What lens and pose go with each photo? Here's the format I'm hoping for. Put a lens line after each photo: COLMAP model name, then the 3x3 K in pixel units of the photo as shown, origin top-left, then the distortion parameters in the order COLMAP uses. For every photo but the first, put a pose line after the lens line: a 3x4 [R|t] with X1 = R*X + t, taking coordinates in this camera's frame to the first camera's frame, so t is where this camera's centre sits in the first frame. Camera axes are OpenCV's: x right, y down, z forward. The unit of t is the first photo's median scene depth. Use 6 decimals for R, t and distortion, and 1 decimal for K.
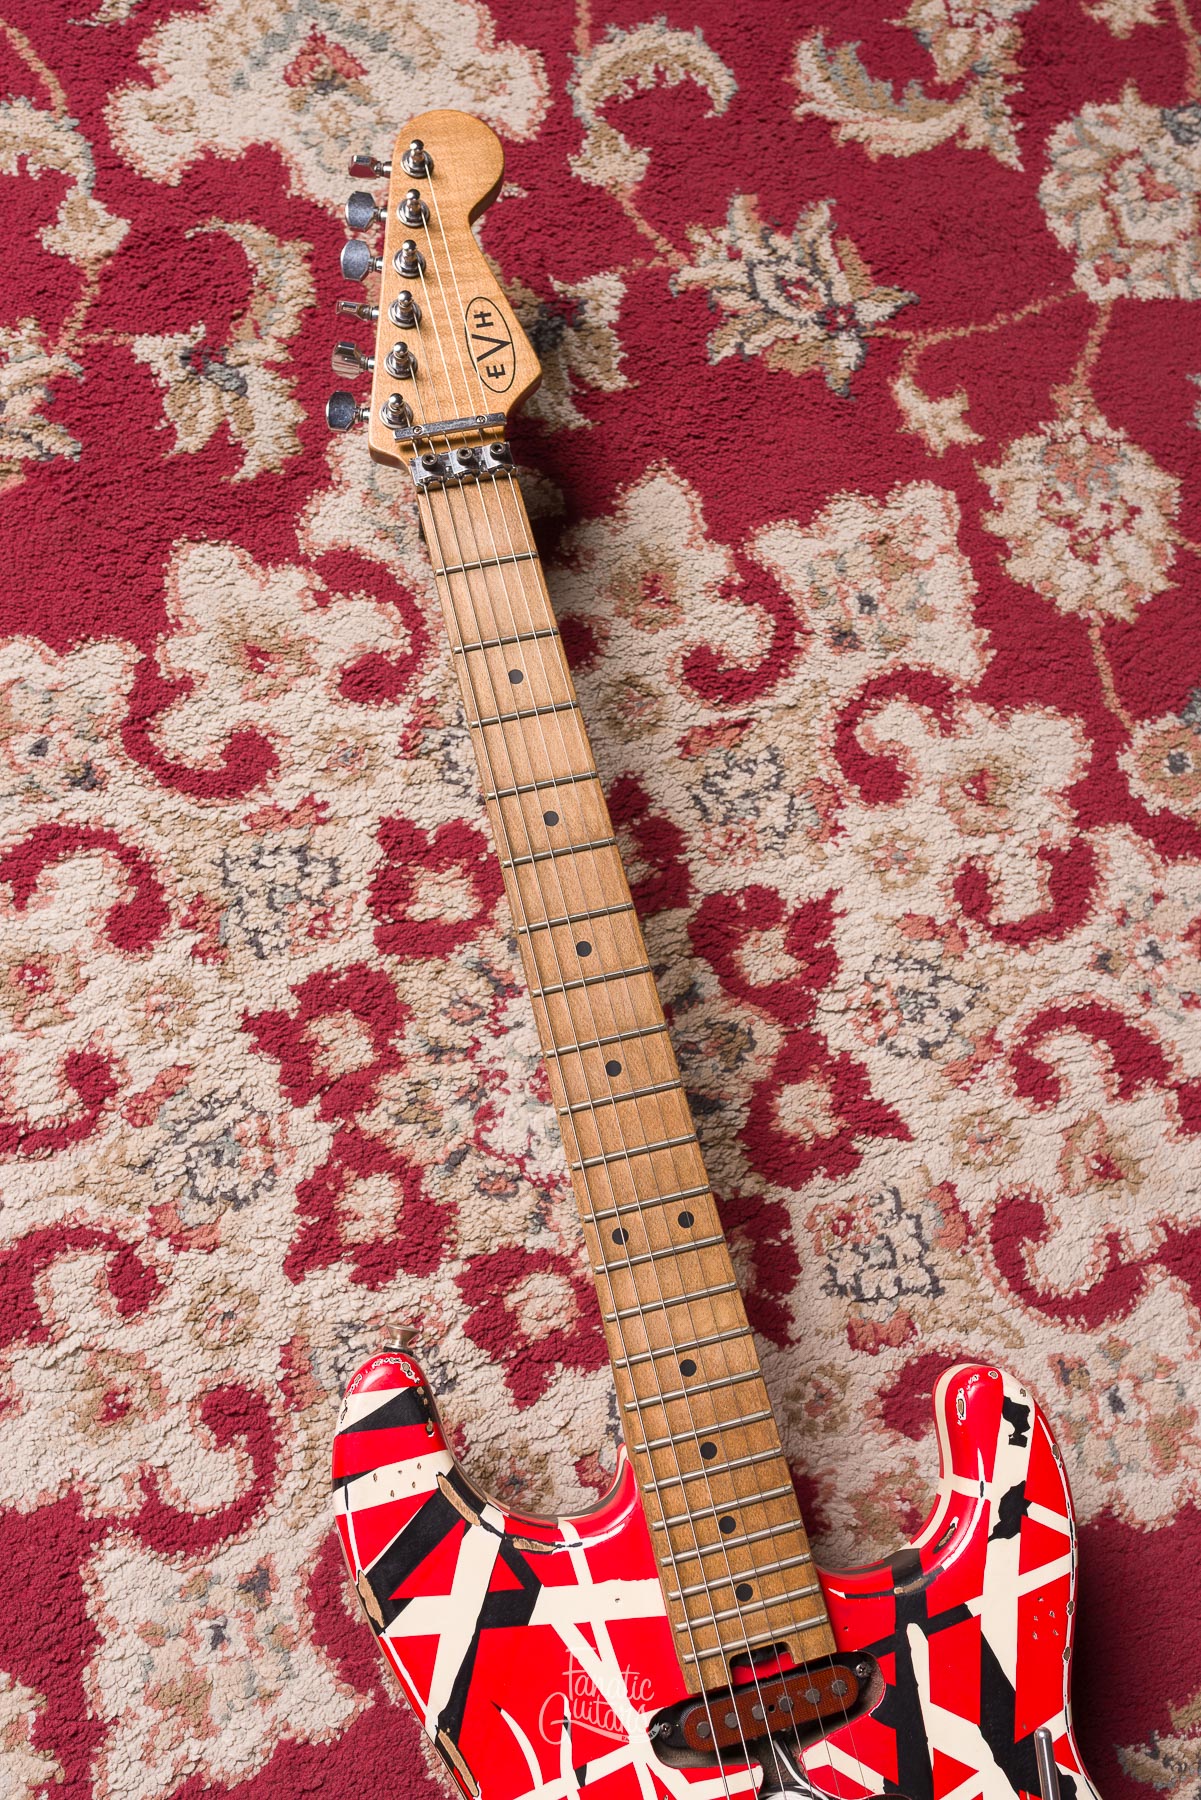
lens RADIAL K [[1729.1, 0, 599.6], [0, 1729.1, 902.3], [0, 0, 1]] dist [-0.003483, 0.002297]
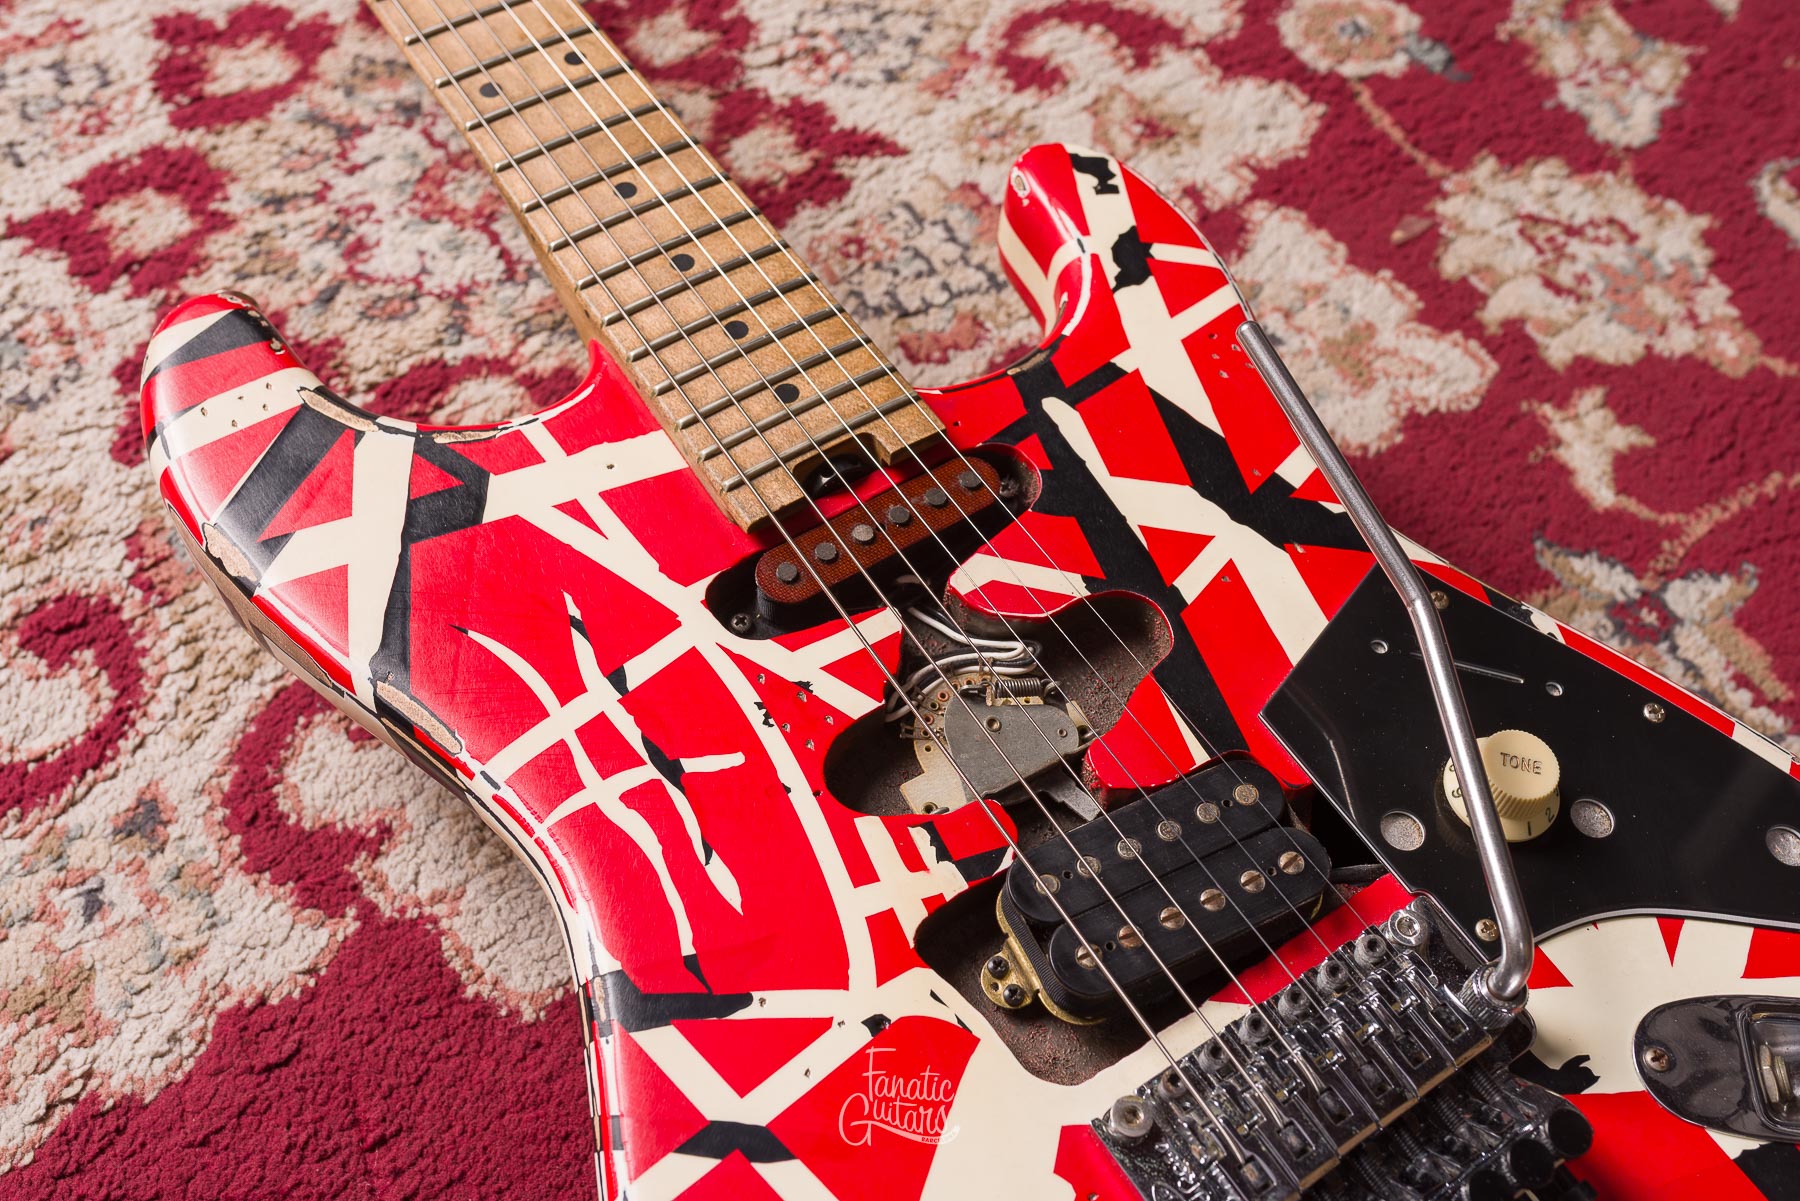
lens RADIAL K [[1769.1, 0, 900.4], [0, 1769.1, 598.6], [0, 0, 1]] dist [-0.000016, 0.001273]
pose [[0.941434, -0.309475, 0.133889, 0.006949], [0.336066, 0.893632, -0.297459, 0.553857], [-0.027592, 0.325034, 0.945300, 0.301185]]
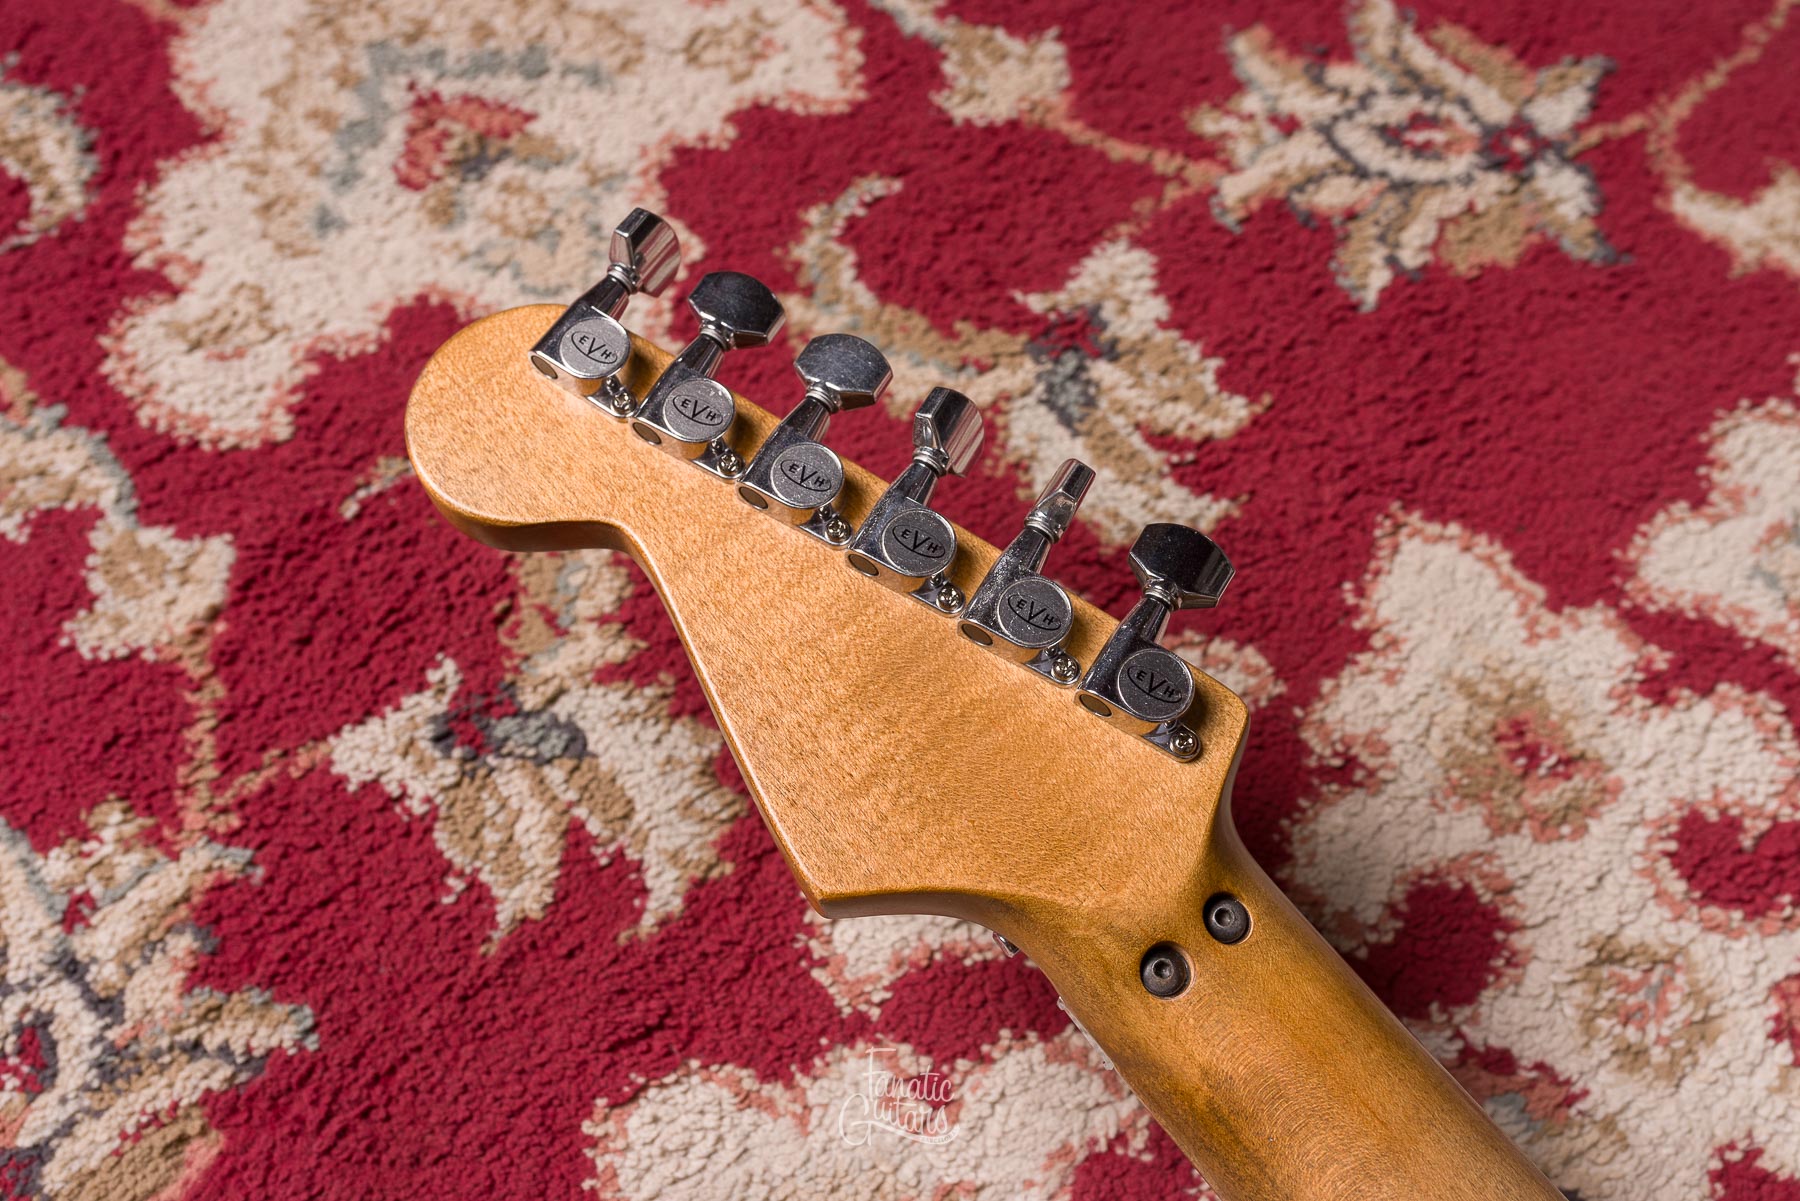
lens RADIAL K [[1824.2, 0, 900.8], [0, 1824.2, 596.1], [0, 0, 1]] dist [0.002708, 0.002137]
pose [[0.902785, -0.421432, 0.085869, -0.159021], [0.430052, 0.881832, -0.193462, -0.205954], [0.005809, 0.211582, 0.977343, 0.521162]]
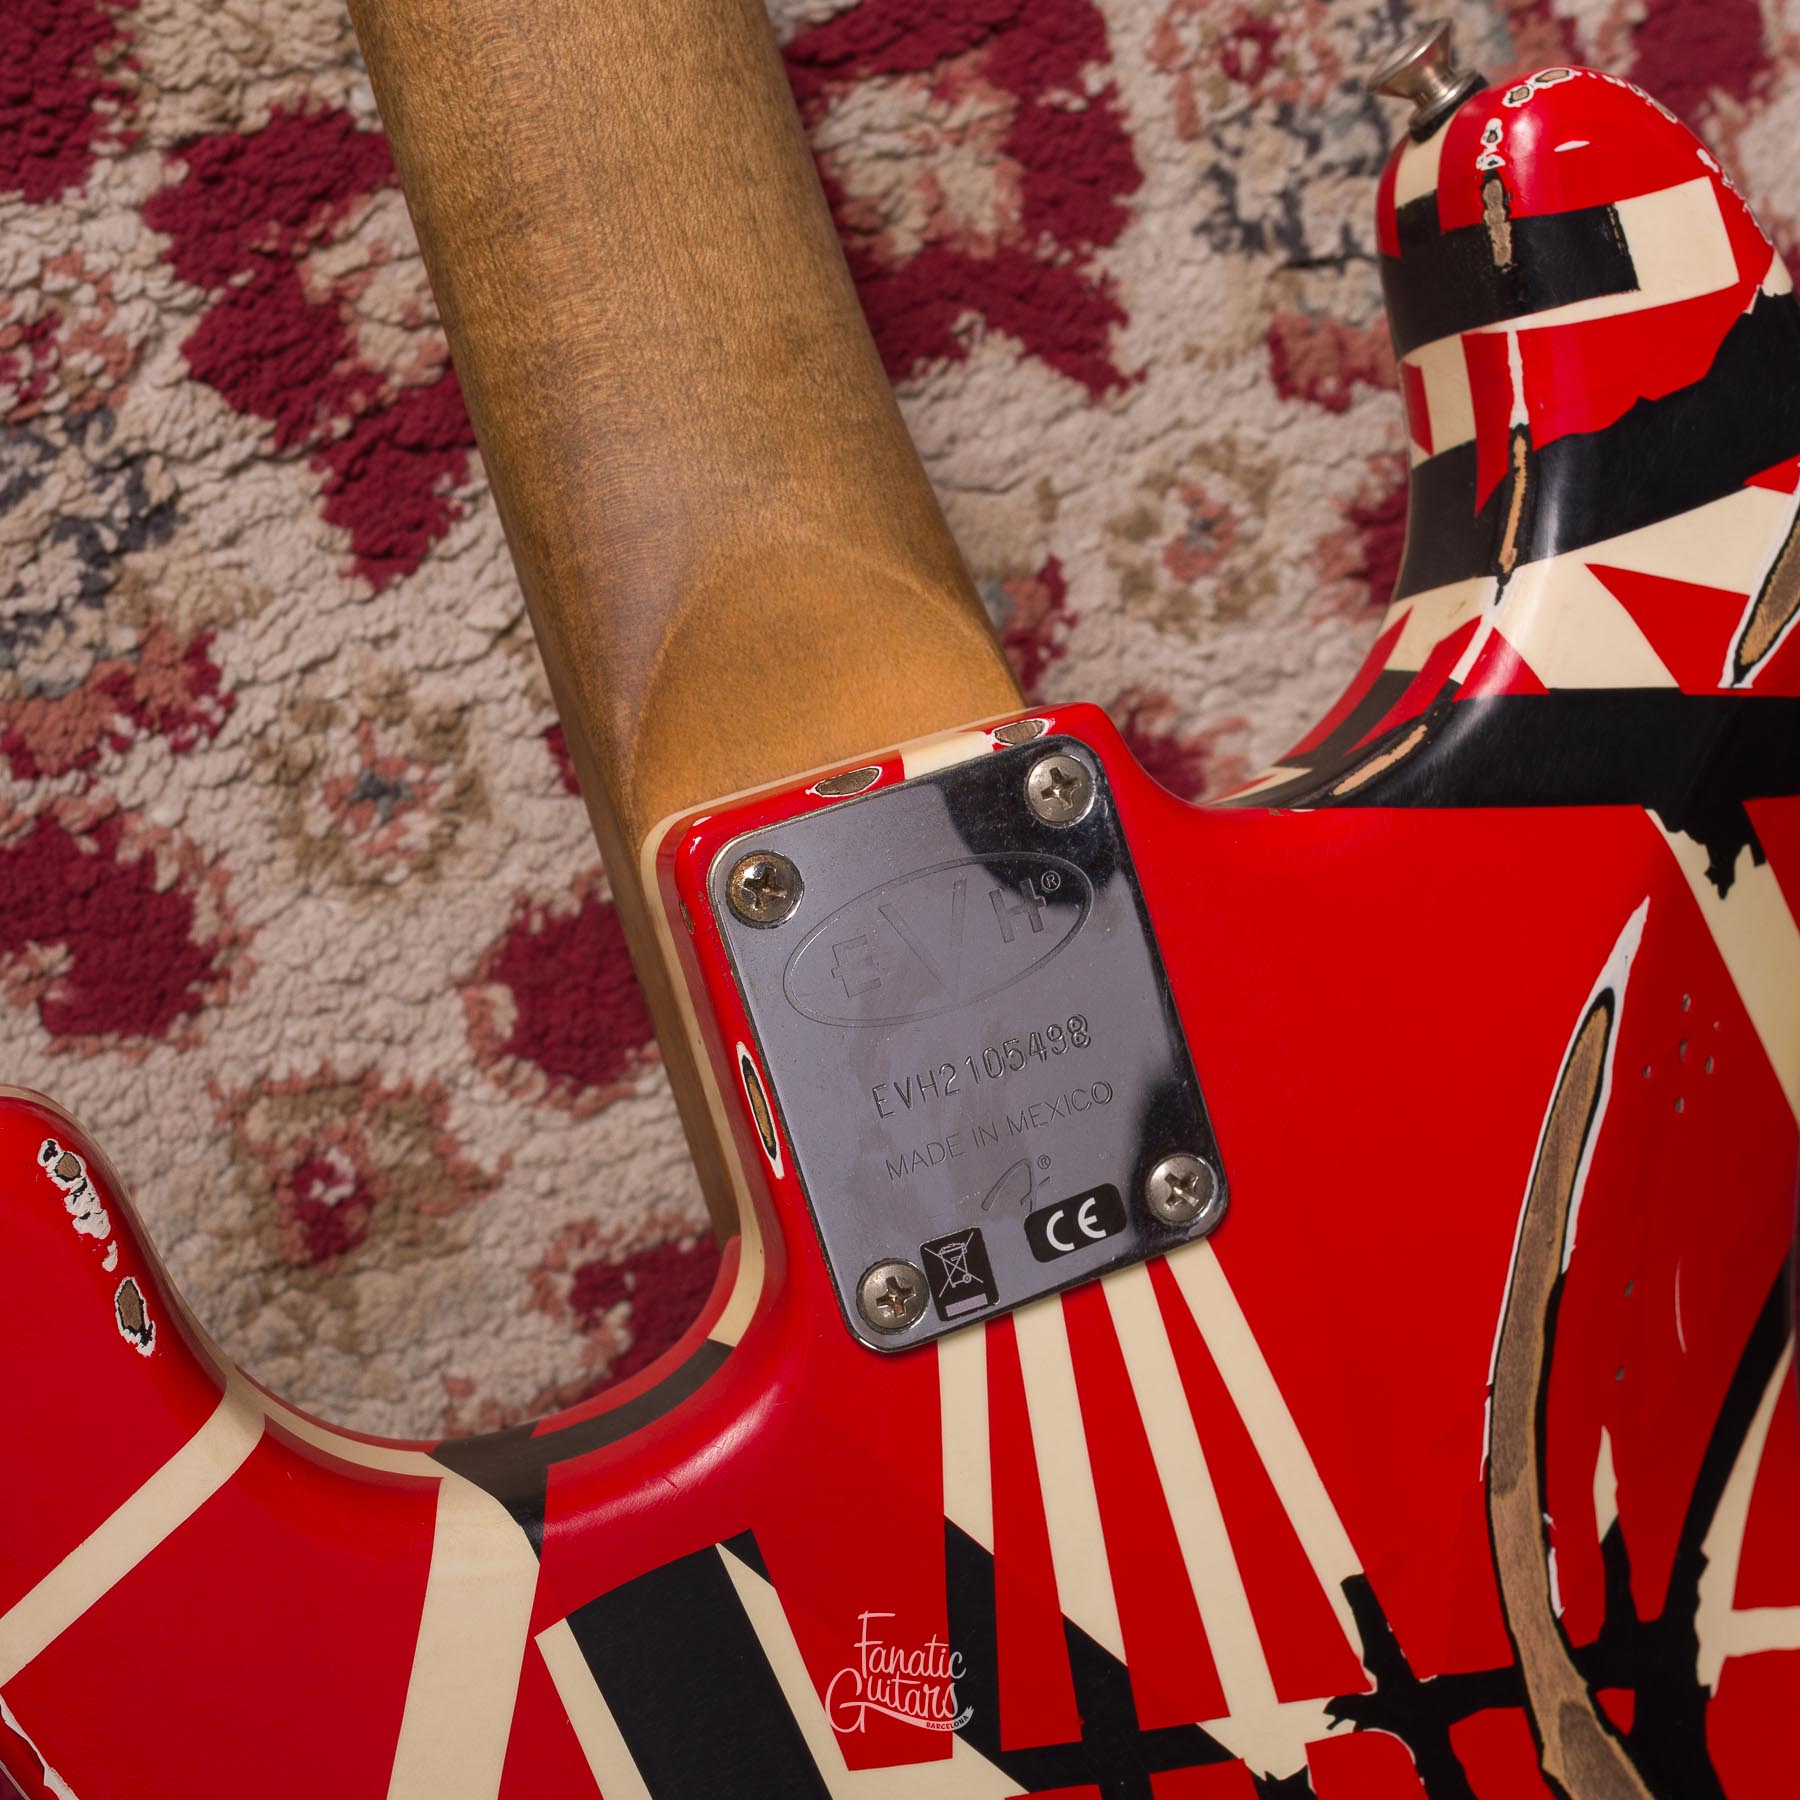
lens RADIAL K [[3183.5, 0, 909.1], [0, 3183.5, 1011.0], [0, 0, 1]] dist [0.005620, -0.000096]
pose [[0.978777, -0.073866, 0.191153, -0.064714], [0.017584, 0.959611, 0.280781, 0.186594], [-0.204173, -0.271461, 0.940544, 0.342233]]
